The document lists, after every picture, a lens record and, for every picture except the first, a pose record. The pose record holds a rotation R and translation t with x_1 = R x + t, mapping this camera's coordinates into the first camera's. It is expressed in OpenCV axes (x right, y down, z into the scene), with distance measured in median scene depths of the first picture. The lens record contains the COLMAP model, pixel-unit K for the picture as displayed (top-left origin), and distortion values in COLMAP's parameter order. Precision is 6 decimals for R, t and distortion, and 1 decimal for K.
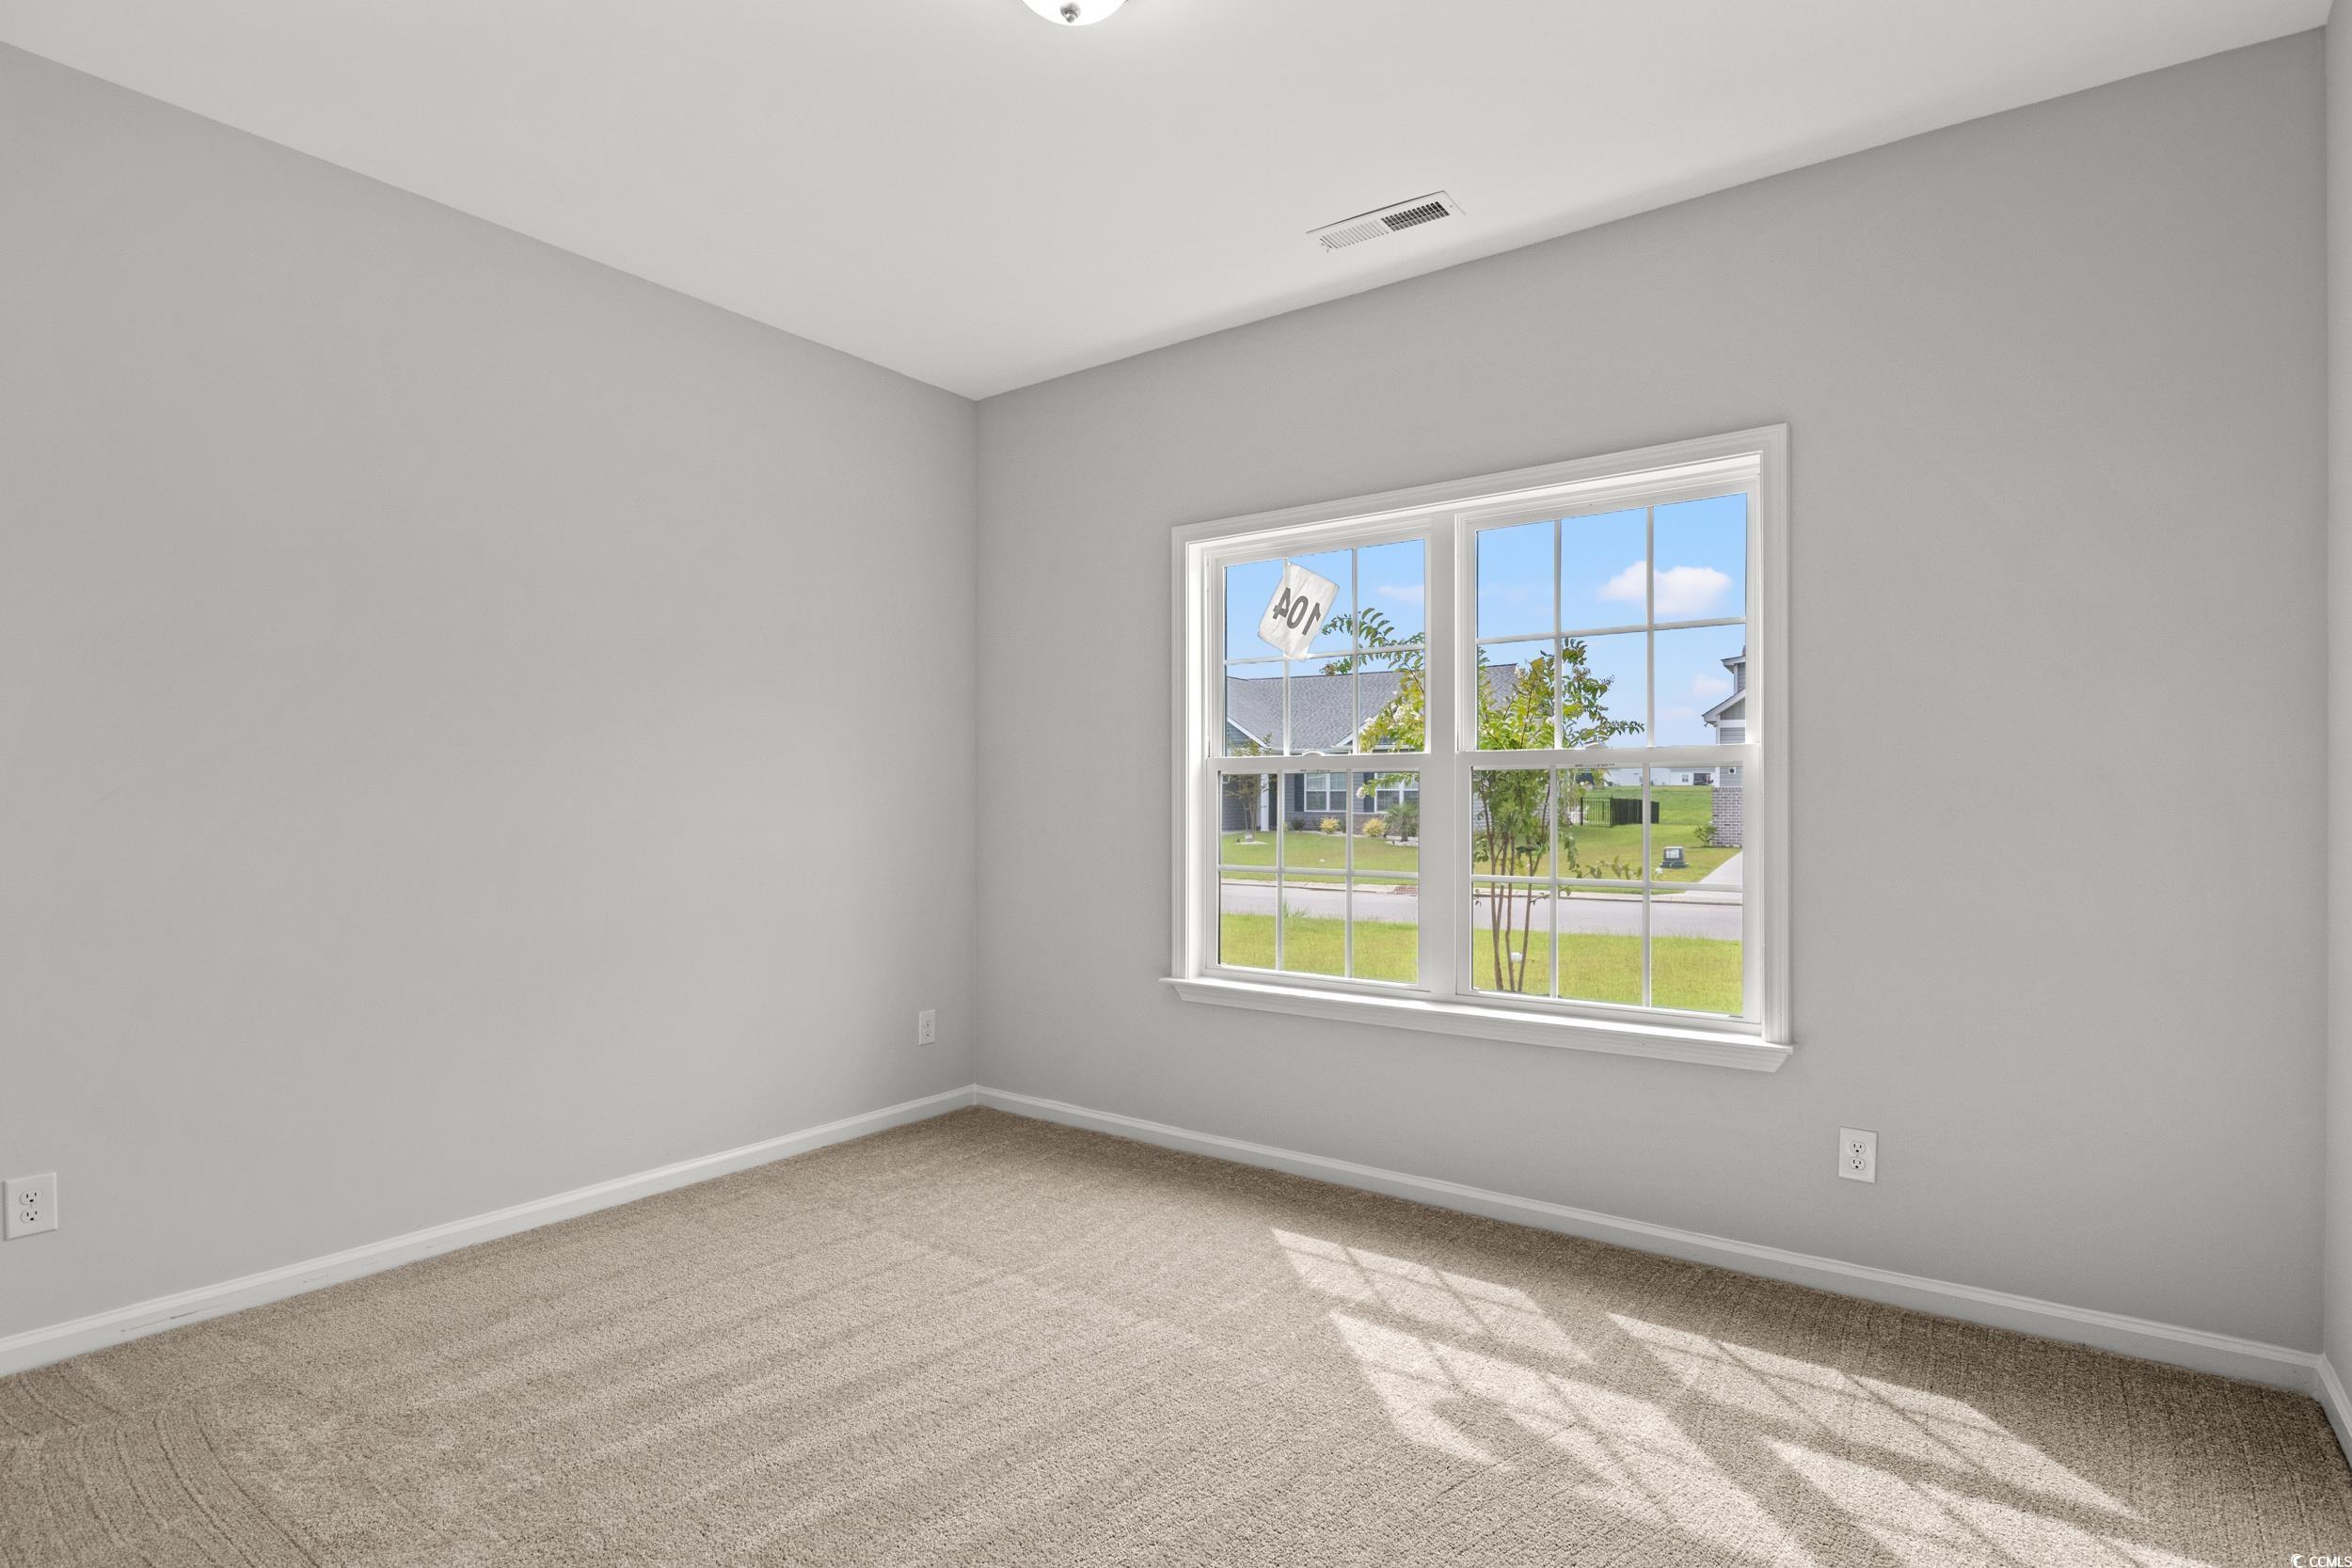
lens RADIAL K [[1203.4, 0, 1266.4], [0, 1203.4, 793.5], [0, 0, 1]] dist [-0.000558, -0.000212]
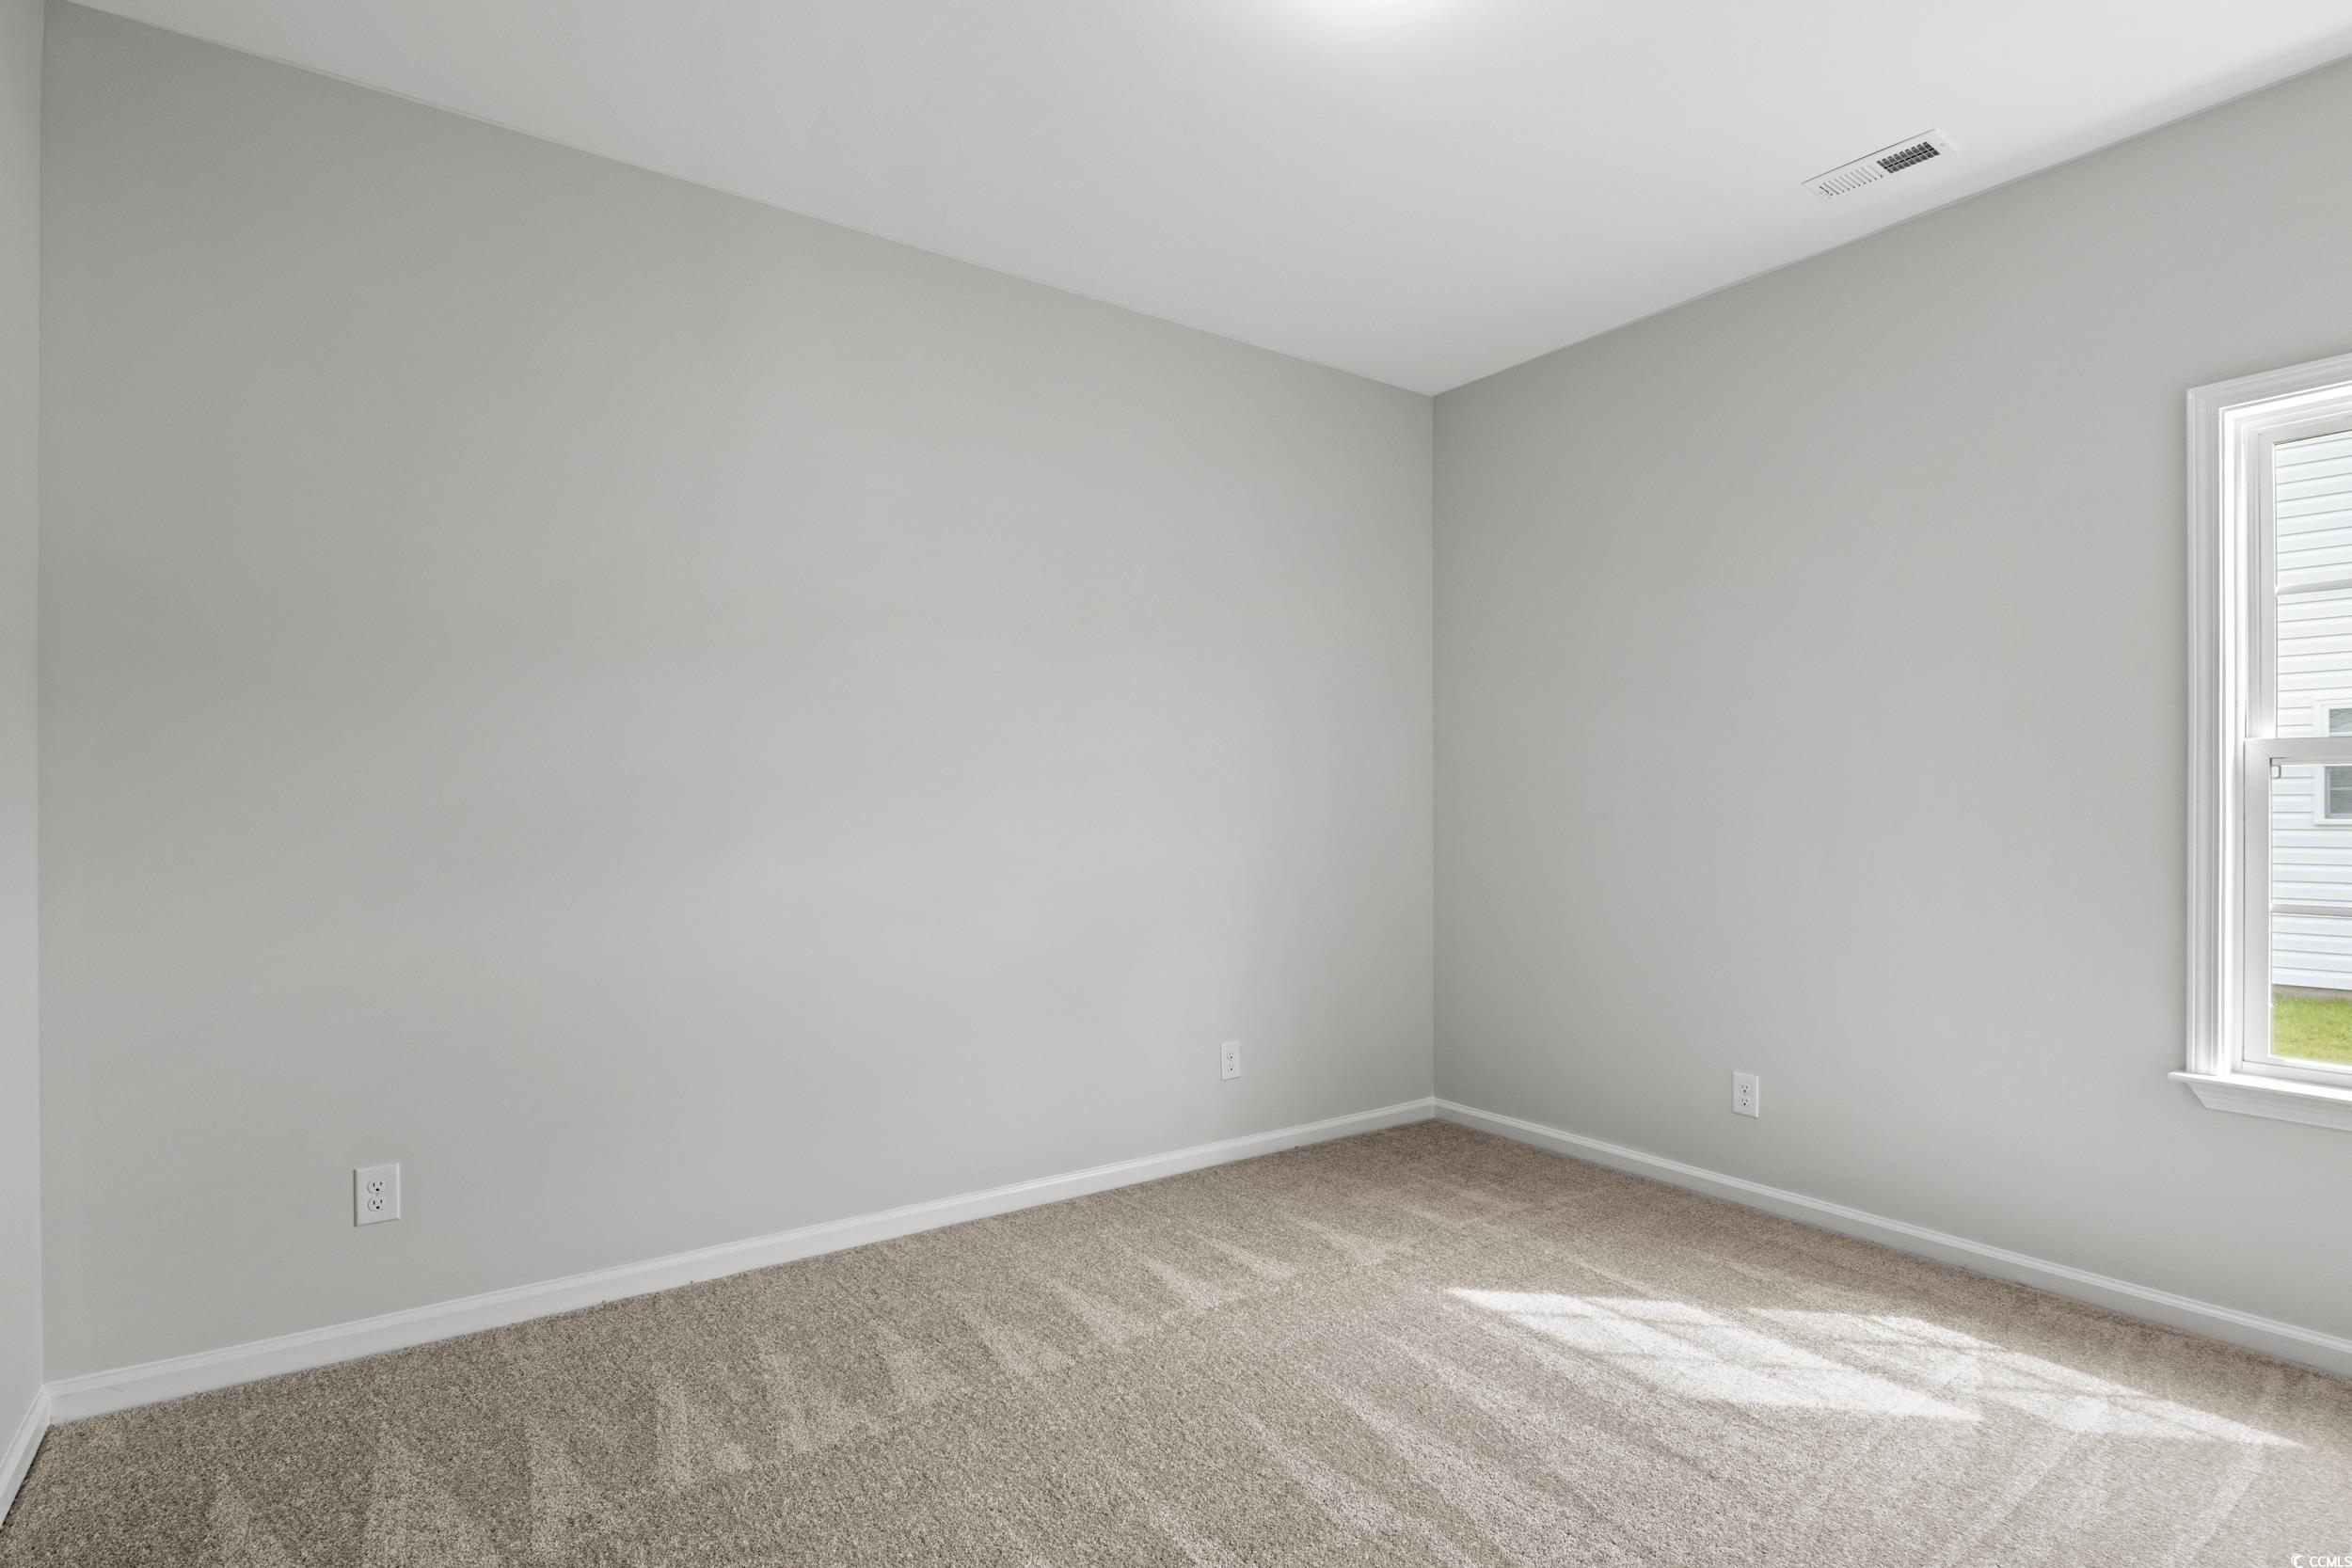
lens RADIAL K [[951.2, 0, 1187.6], [0, 951.2, 815.3], [0, 0, 1]] dist [-0.001145, -0.000166]
pose [[0.970692, 0.003159, -0.240305, -0.263811], [0.000710, 0.999872, 0.016013, 0.001682], [0.240325, -0.015714, 0.970565, 0.197720]]
